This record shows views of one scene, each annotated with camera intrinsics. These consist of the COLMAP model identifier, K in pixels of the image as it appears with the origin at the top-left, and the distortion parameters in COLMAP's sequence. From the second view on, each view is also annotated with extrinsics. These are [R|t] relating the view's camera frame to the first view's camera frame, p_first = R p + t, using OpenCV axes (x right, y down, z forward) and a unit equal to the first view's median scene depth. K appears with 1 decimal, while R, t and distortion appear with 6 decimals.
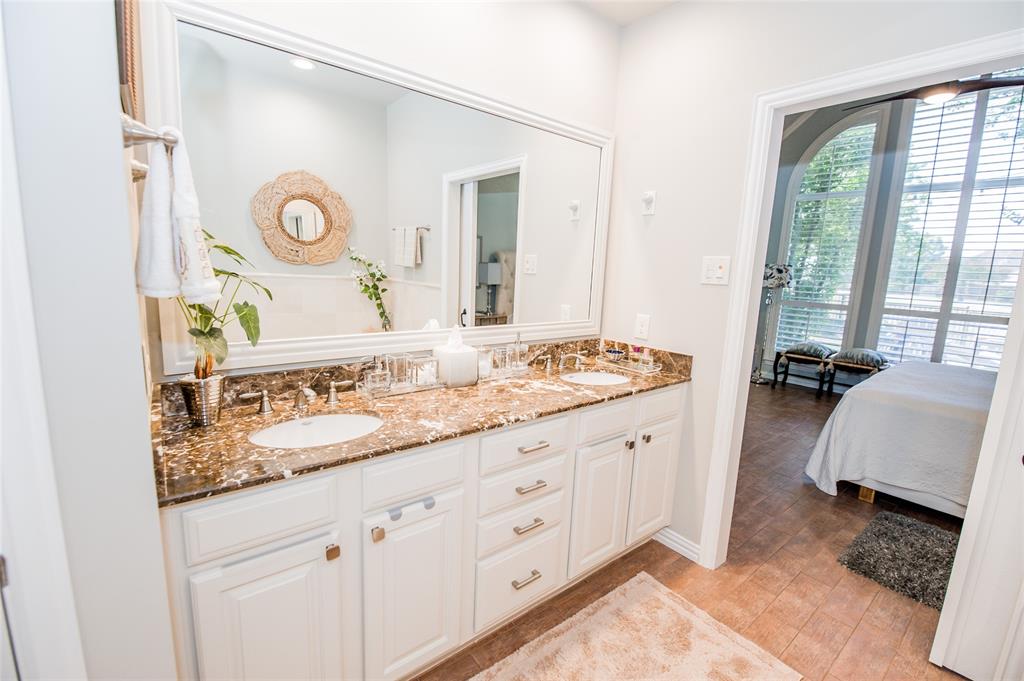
lens RADIAL K [[440.8, 0, 512.9], [0, 440.8, 337.5], [0, 0, 1]] dist [-0.001302, -0.009379]
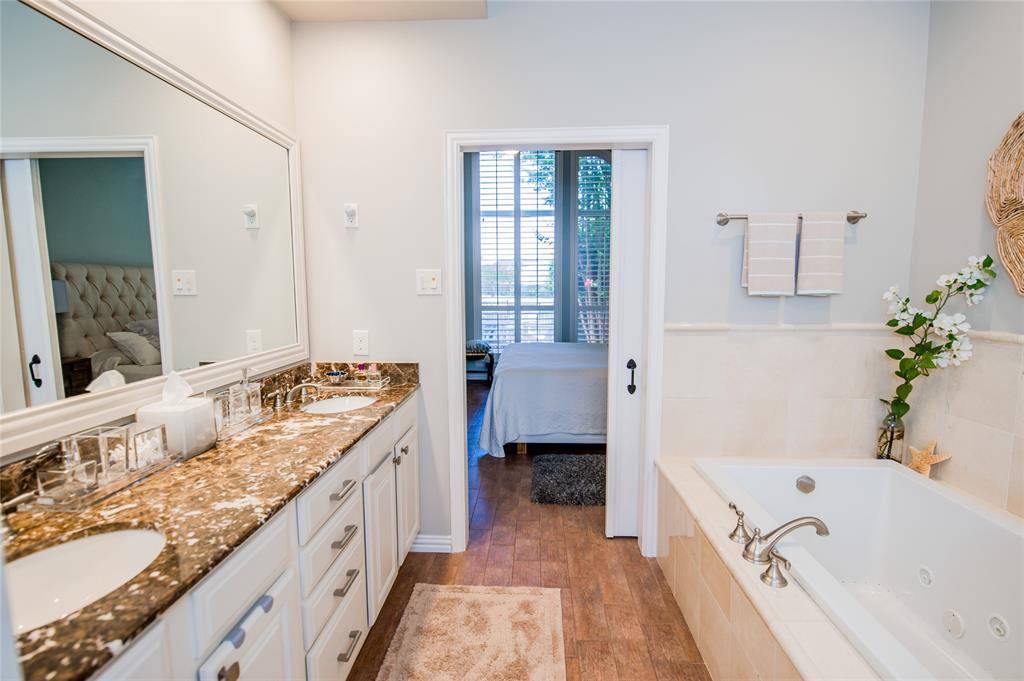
lens RADIAL K [[476.0, 0, 513.6], [0, 476.0, 335.4], [0, 0, 1]] dist [0.001748, -0.008227]
pose [[0.652750, -0.120149, 0.747985, -0.302595], [0.148064, 0.988535, 0.029576, -0.024662], [-0.742963, 0.091444, 0.663057, 0.070066]]
